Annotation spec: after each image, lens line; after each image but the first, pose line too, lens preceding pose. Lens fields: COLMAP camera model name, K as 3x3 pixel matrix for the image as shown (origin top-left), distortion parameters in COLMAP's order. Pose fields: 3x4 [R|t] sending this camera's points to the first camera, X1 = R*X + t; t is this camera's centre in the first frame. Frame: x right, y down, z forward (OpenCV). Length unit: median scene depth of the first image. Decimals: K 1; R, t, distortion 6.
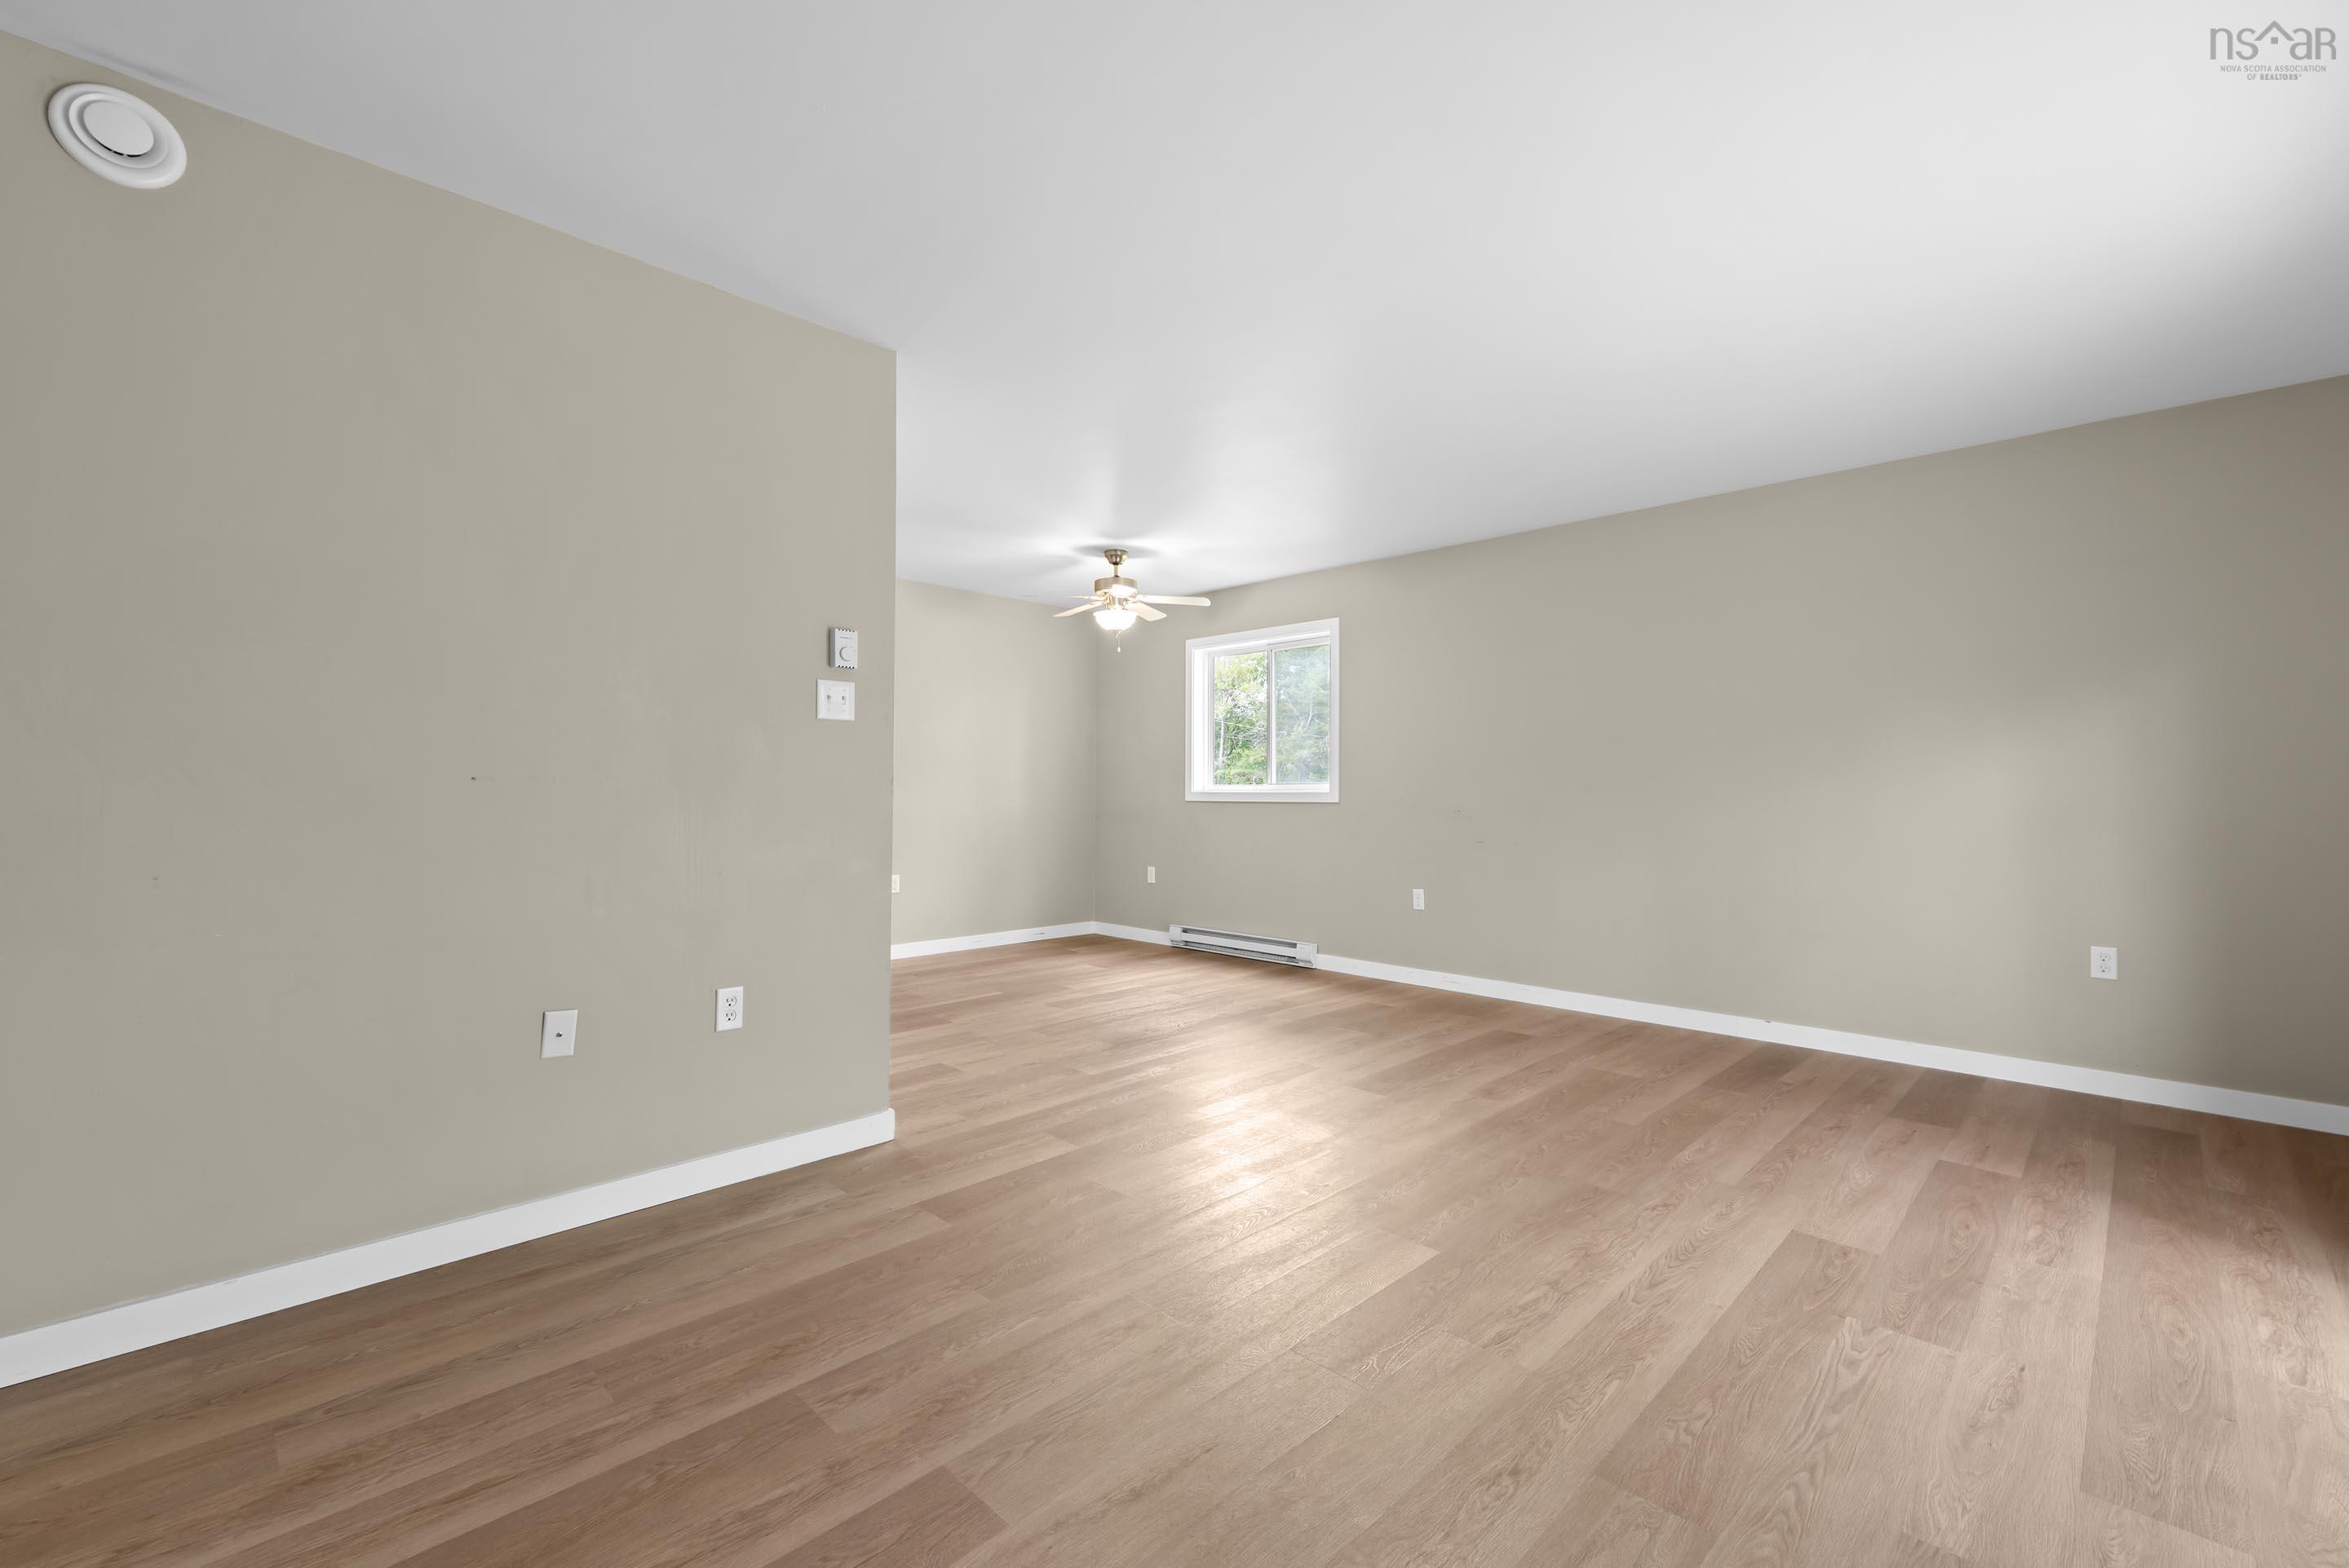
lens RADIAL K [[977.4, 0, 1174.5], [0, 977.4, 784.0], [0, 0, 1]] dist [0.000023, -0.000003]
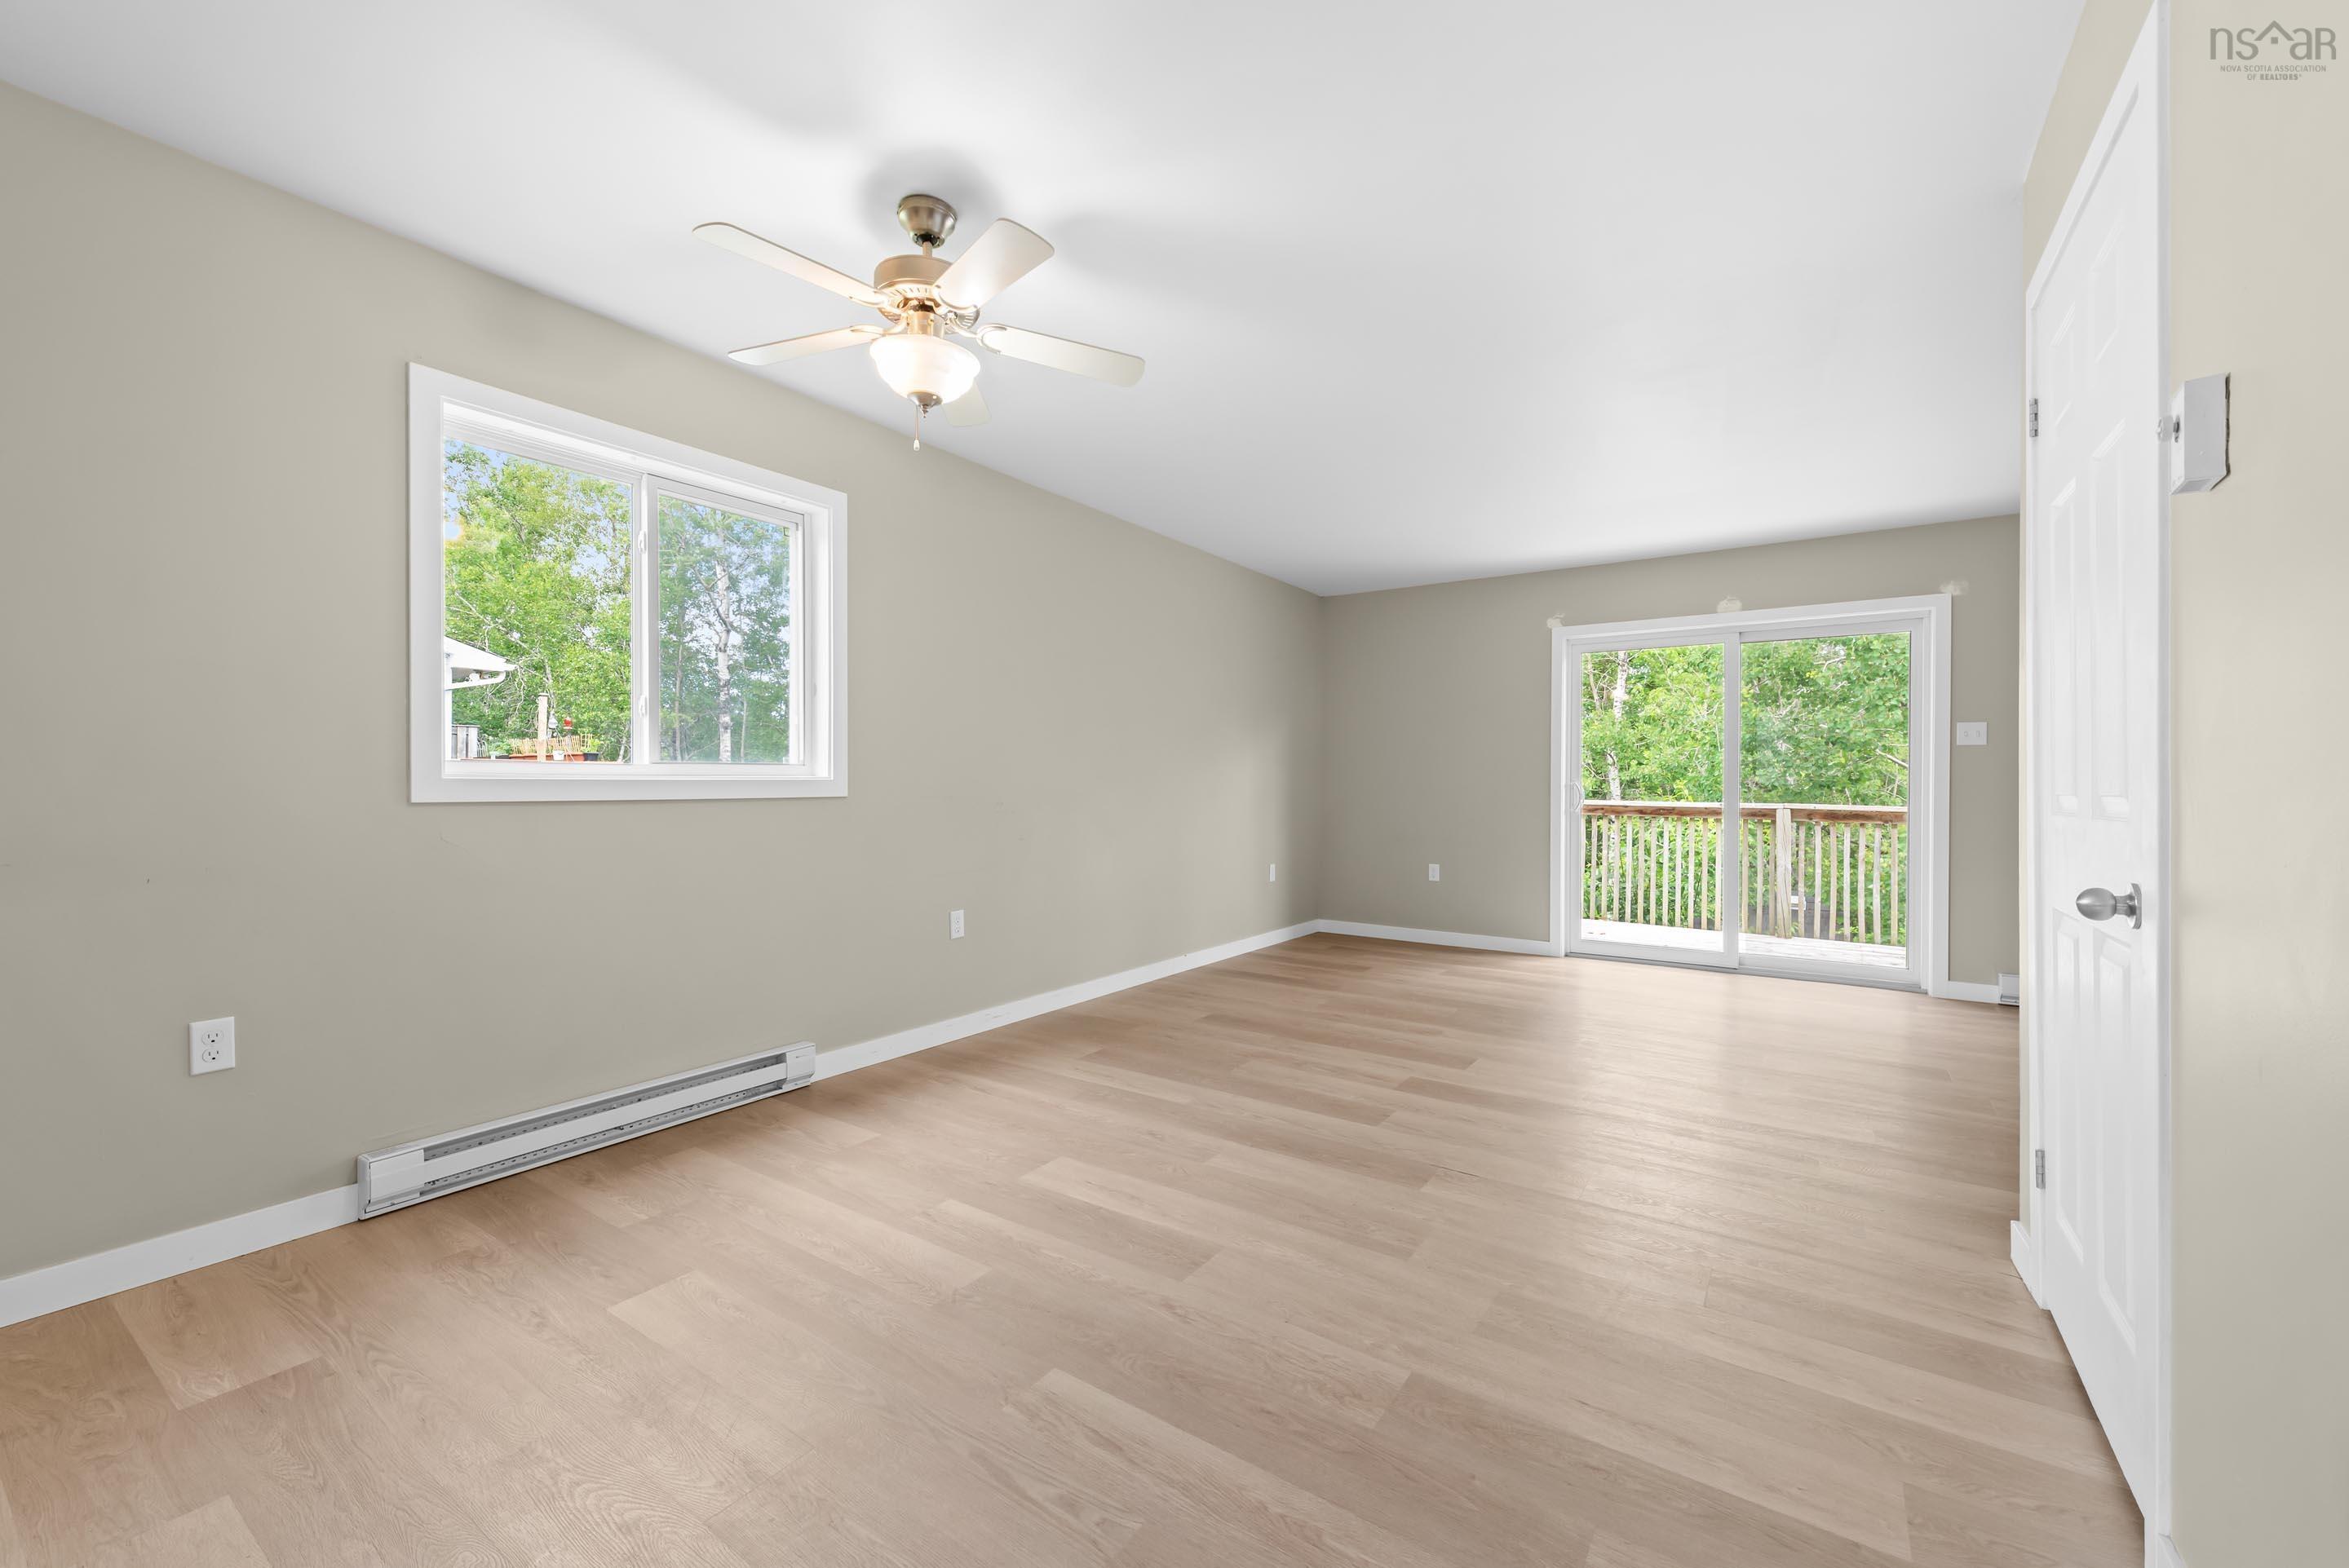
lens RADIAL K [[921.9, 0, 1174.5], [0, 921.9, 784.0], [0, 0, 1]] dist [0.000740, 0.000074]
pose [[-0.180029, -0.008049, 0.983628, -0.430132], [-0.014414, 0.999881, 0.005544, 0.004370], [-0.983556, -0.013180, -0.180124, 0.879851]]
